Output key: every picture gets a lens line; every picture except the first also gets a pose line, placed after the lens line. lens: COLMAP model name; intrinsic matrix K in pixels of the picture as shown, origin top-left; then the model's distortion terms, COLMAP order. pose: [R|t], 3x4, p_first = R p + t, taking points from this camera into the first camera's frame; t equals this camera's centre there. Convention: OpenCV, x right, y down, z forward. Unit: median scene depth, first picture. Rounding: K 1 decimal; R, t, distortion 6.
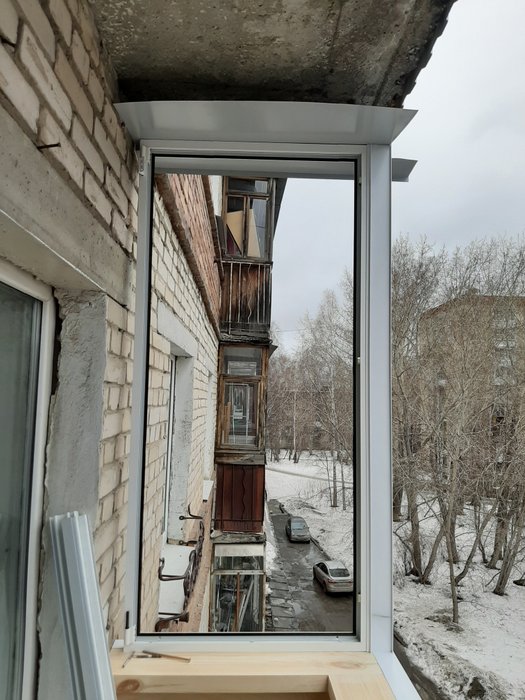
lens RADIAL K [[531.1, 0, 262.2], [0, 531.1, 350.0], [0, 0, 1]] dist [0.006782, 0.001642]
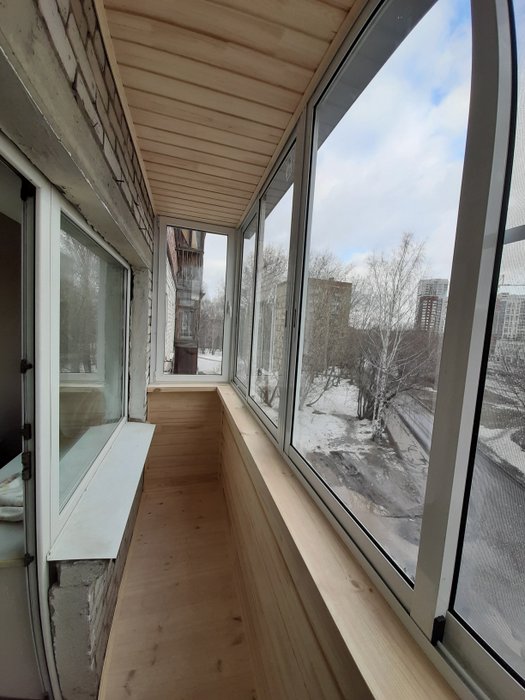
lens RADIAL K [[277.9, 0, 265.1], [0, 277.9, 353.2], [0, 0, 1]] dist [0.001342, 0.000054]
pose [[0.969741, 0.021066, 0.243226, -0.003819], [-0.066957, 0.981018, 0.181991, 0.007399], [-0.234776, -0.192770, 0.952744, -0.153058]]
